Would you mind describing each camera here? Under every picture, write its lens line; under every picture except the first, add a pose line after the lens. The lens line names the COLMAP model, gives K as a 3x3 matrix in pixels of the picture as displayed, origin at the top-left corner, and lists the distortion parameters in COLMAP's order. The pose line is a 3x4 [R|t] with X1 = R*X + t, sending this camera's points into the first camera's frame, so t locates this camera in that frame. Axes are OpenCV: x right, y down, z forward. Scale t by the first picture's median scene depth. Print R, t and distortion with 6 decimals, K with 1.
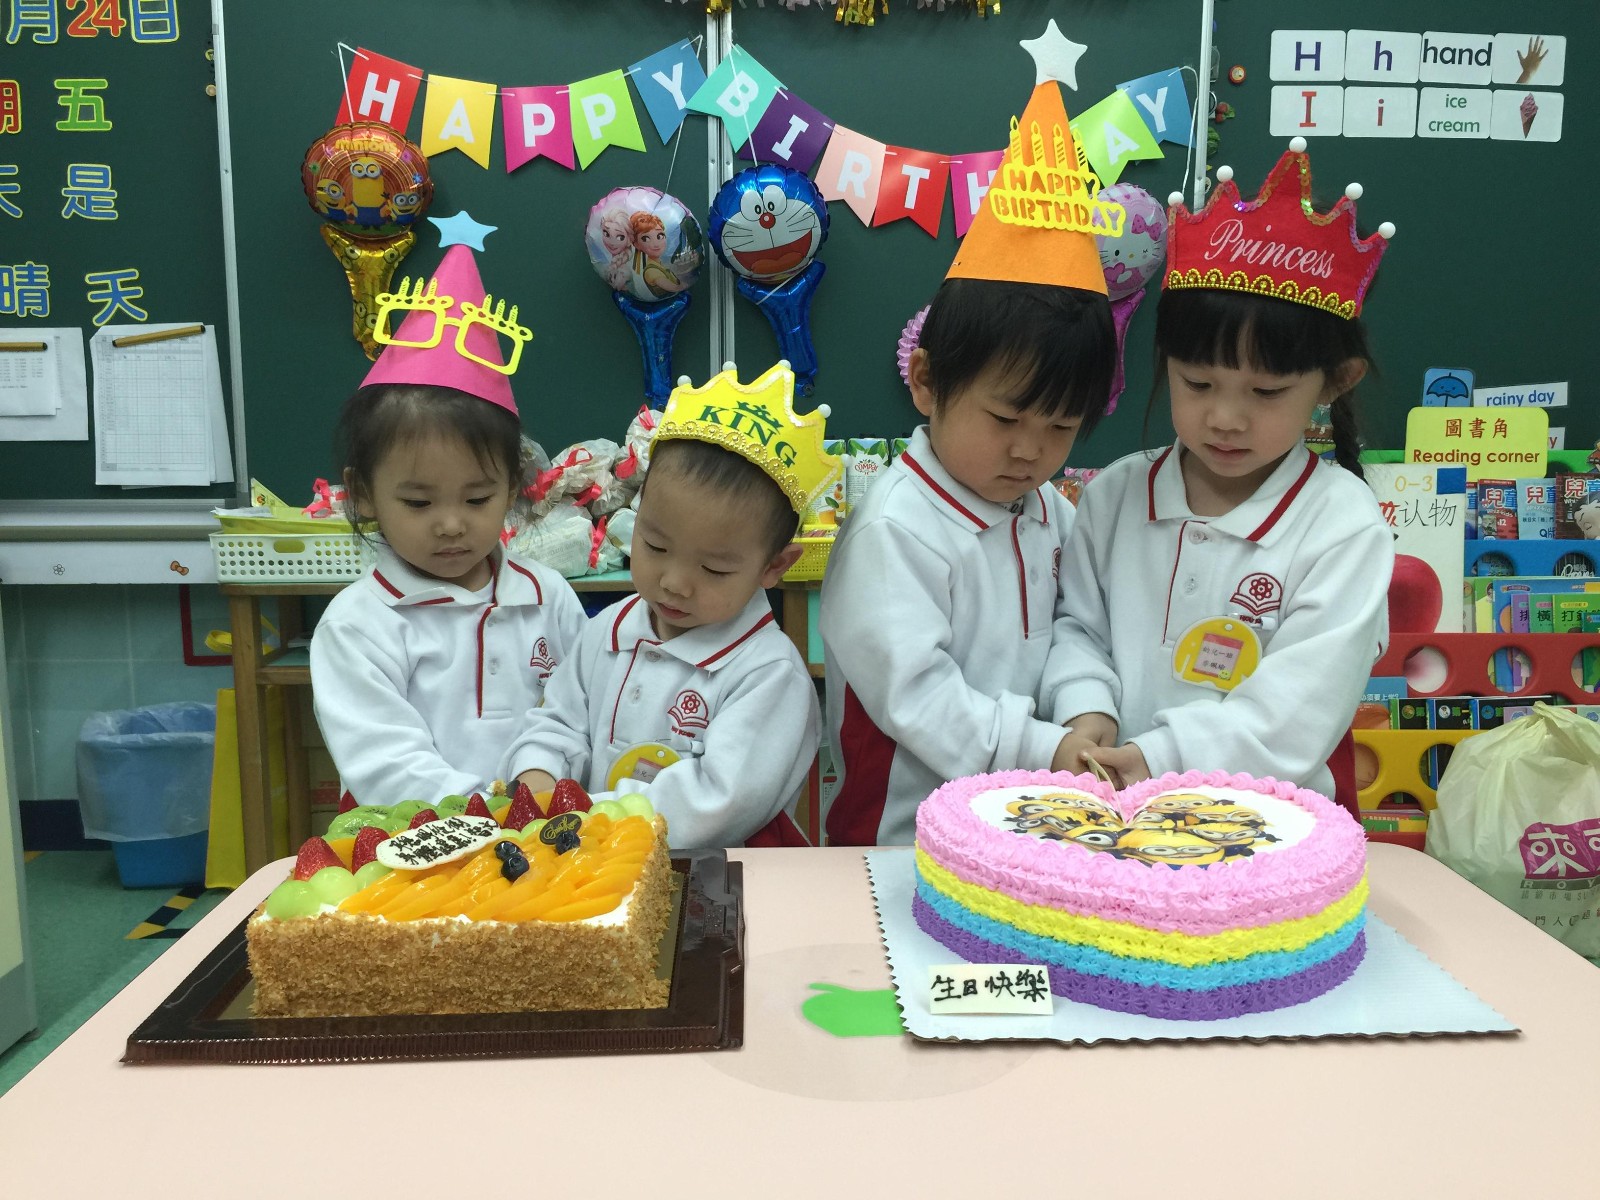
lens RADIAL K [[1354.9, 0, 805.2], [0, 1354.9, 595.9], [0, 0, 1]] dist [0.006093, -0.000078]
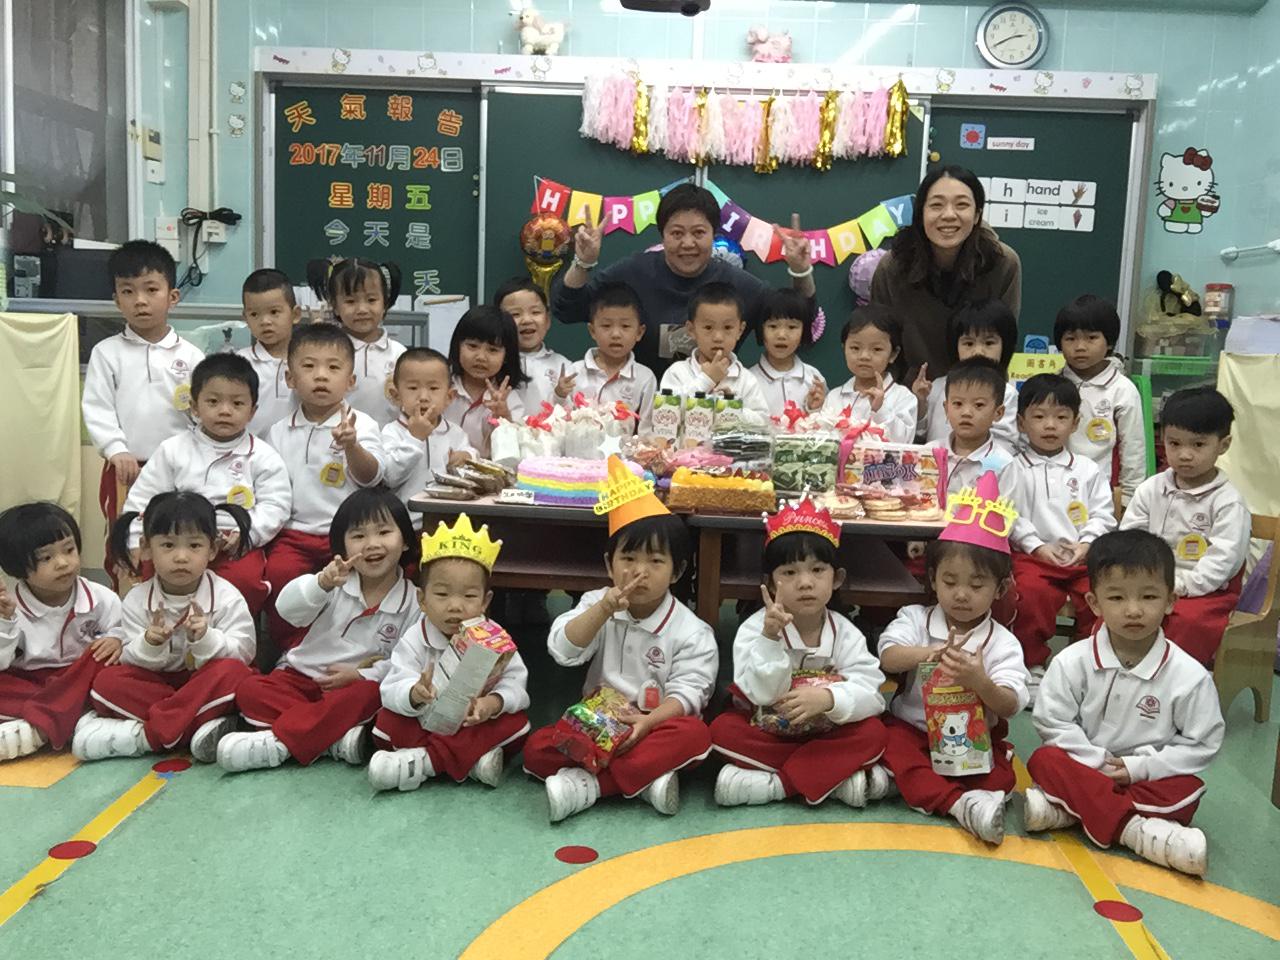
lens RADIAL K [[1151.4, 0, 639.1], [0, 1151.4, 485.3], [0, 0, 1]] dist [0.062813, 0.001446]
pose [[0.994538, 0.048775, -0.092275, 0.035164], [-0.049775, 0.998724, -0.008567, 0.117411], [0.091740, 0.013114, 0.995697, -0.895209]]
